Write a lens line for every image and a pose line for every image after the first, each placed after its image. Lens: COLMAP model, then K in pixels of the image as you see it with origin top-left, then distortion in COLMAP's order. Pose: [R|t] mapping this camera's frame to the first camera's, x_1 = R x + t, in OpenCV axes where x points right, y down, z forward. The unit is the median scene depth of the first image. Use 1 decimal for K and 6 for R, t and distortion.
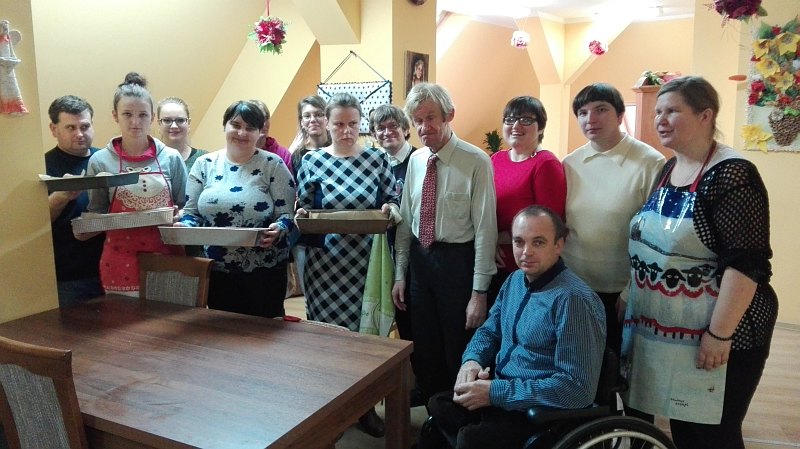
lens RADIAL K [[661.0, 0, 400.8], [0, 661.0, 222.8], [0, 0, 1]] dist [-0.017361, -0.026938]
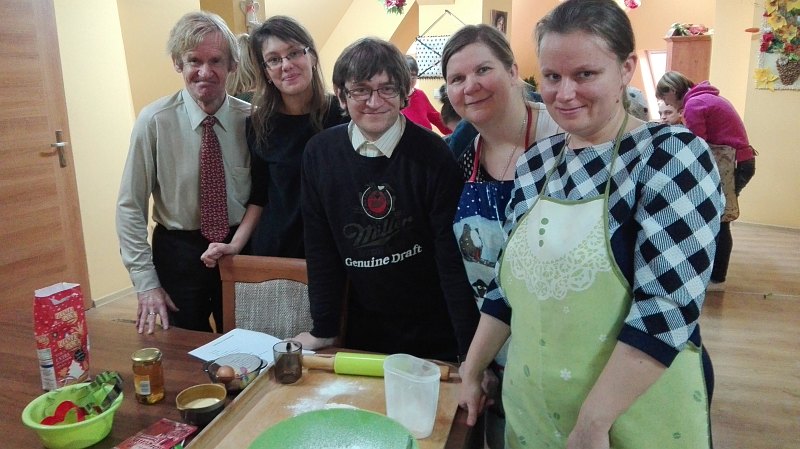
lens RADIAL K [[661.0, 0, 399.3], [0, 661.0, 226.2], [0, 0, 1]] dist [-0.017361, -0.026938]
pose [[0.999935, -0.005087, -0.010247, -0.146755], [0.005886, 0.996812, 0.079563, 0.047600], [0.009810, -0.079618, 0.996777, -0.275846]]
